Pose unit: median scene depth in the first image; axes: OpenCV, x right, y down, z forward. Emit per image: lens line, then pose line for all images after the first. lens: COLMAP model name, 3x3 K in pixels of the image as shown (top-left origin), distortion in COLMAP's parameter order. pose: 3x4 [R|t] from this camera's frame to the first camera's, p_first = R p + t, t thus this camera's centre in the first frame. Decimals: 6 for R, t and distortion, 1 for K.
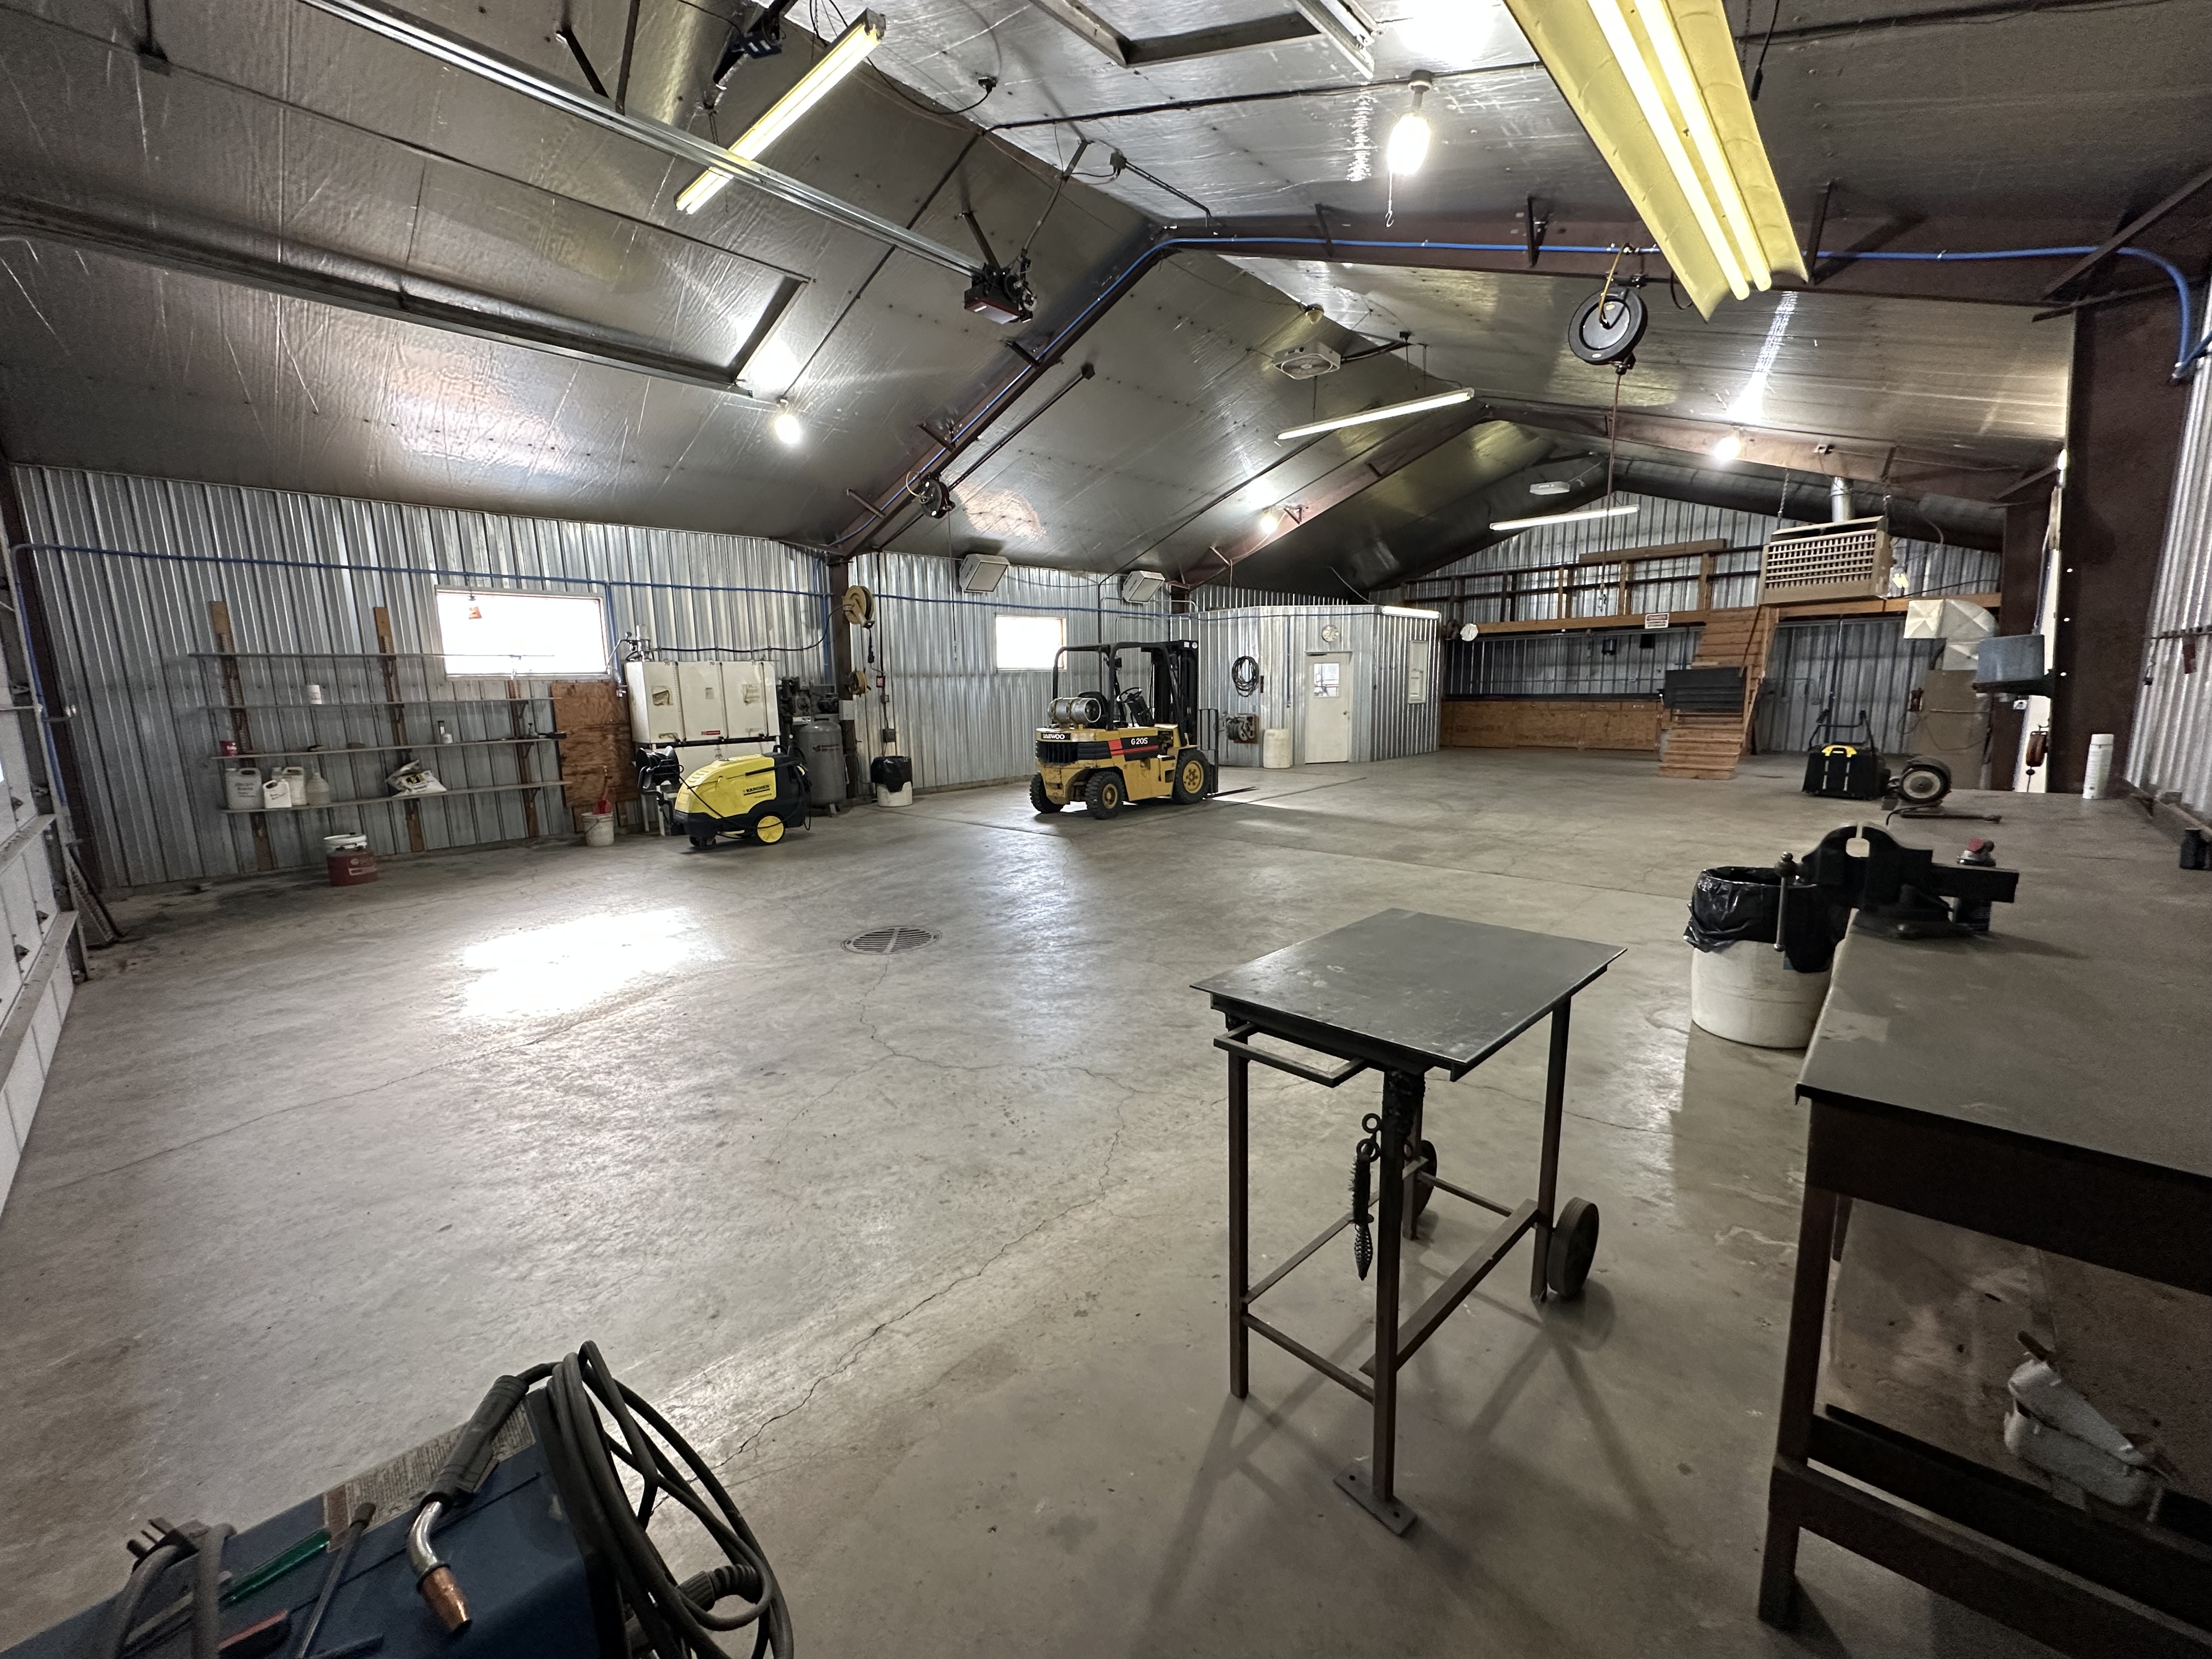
lens RADIAL K [[877.0, 0, 1102.6], [0, 877.0, 843.0], [0, 0, 1]] dist [0.000098, -0.000142]
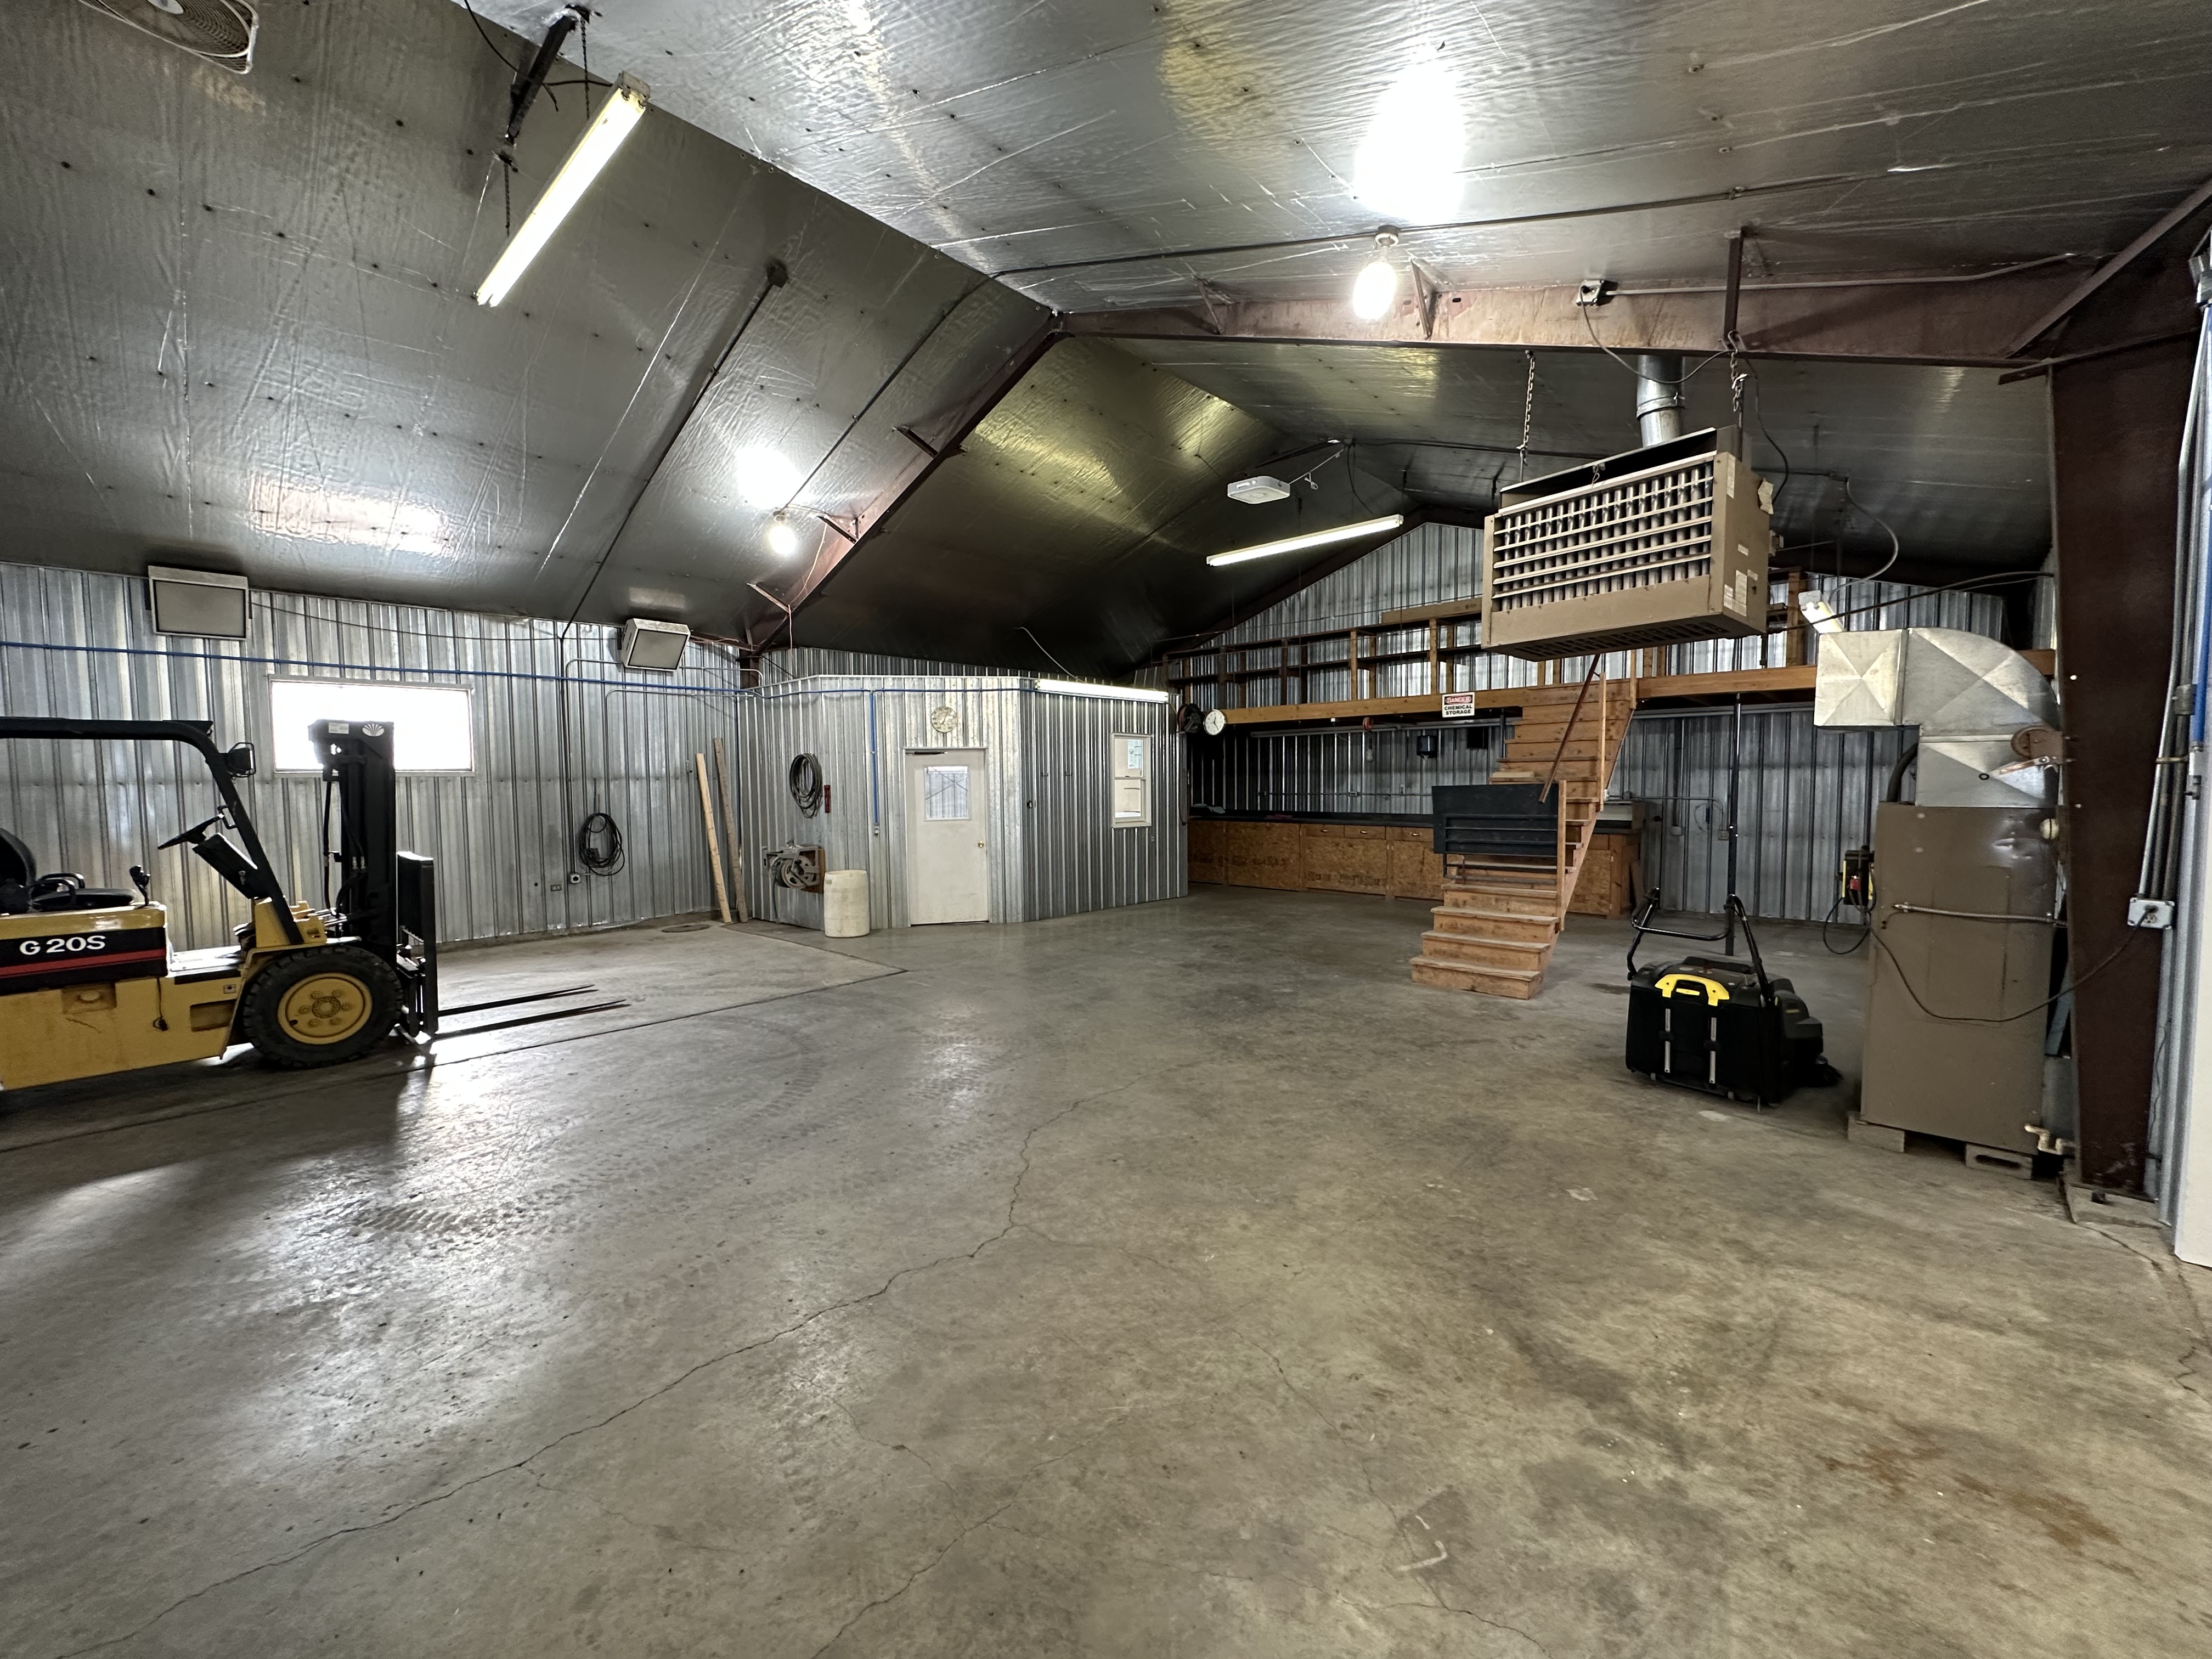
lens RADIAL K [[877.0, 0, 1096.0], [0, 877.0, 830.0], [0, 0, 1]] dist [0.000098, -0.000142]
pose [[0.999879, 0.009908, -0.011975, 0.326419], [-0.011352, 0.991799, -0.127304, -0.070424], [0.010615, 0.127425, 0.991791, 0.335684]]
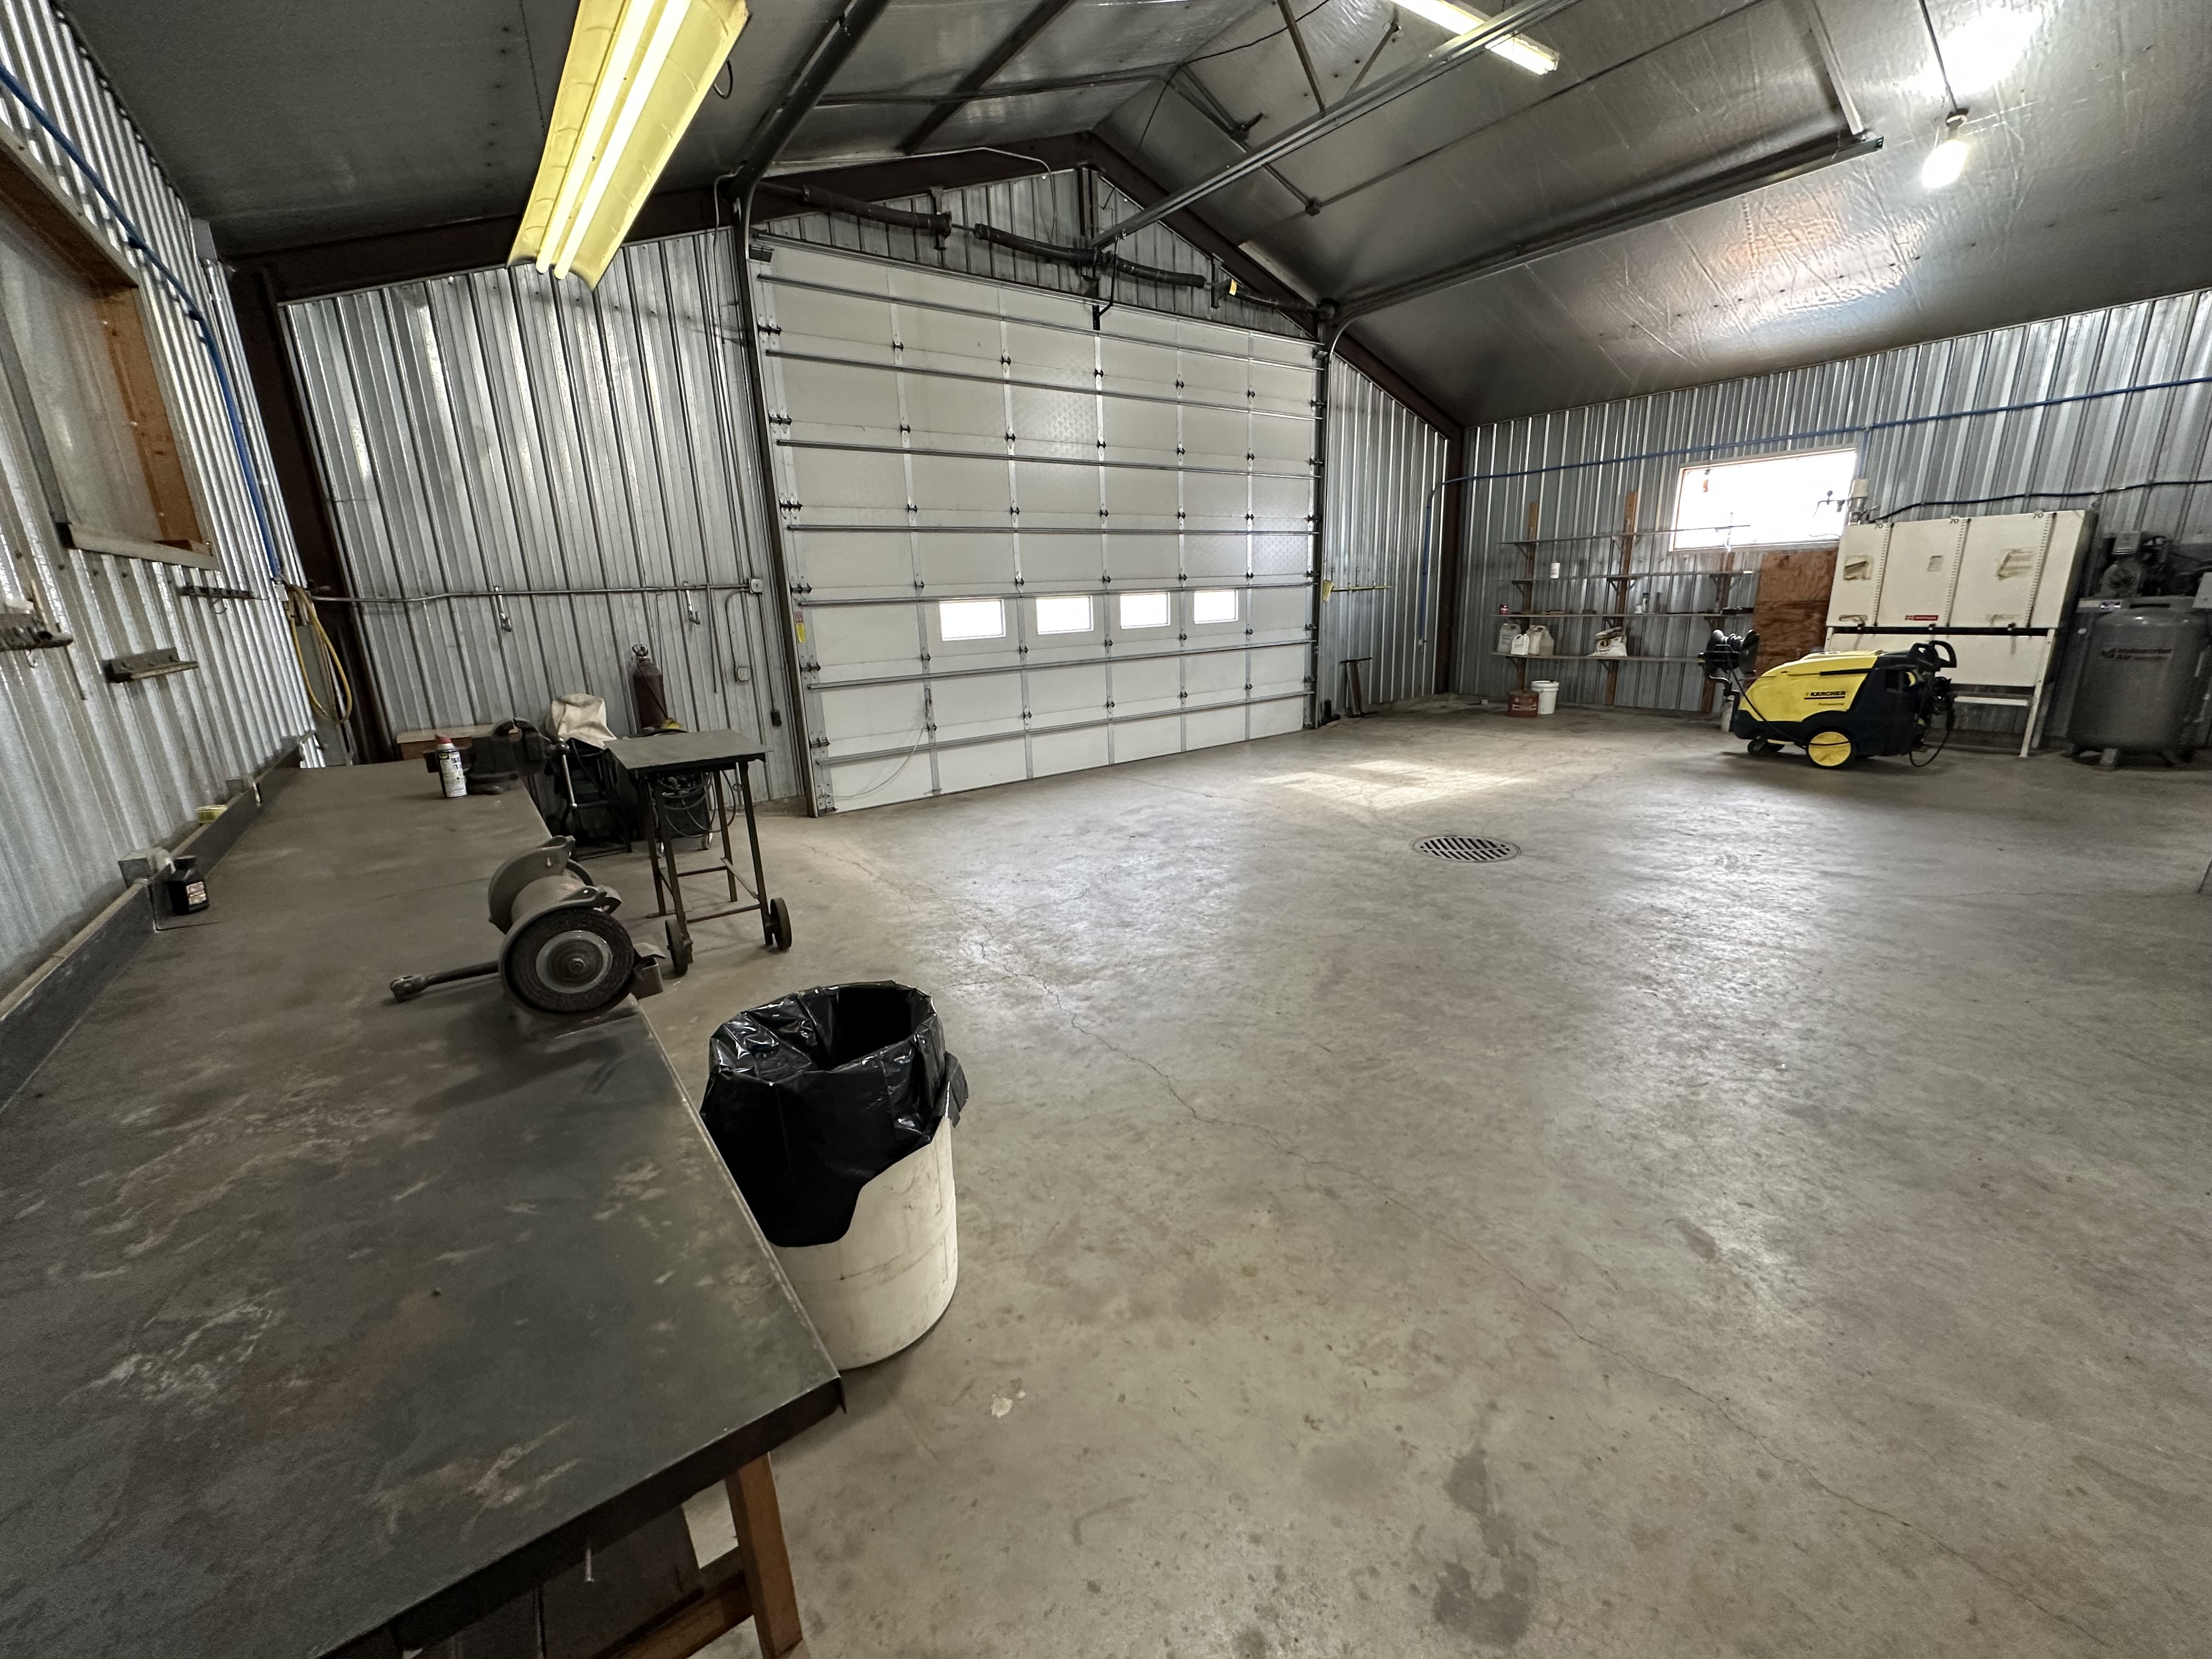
lens RADIAL K [[877.0, 0, 1098.0], [0, 877.0, 822.6], [0, 0, 1]] dist [0.000098, -0.000142]
pose [[-0.175892, 0.275351, -0.945116, 1.454152], [-0.143490, 0.942658, 0.301340, -0.290840], [0.973896, 0.188618, -0.126296, 1.513264]]
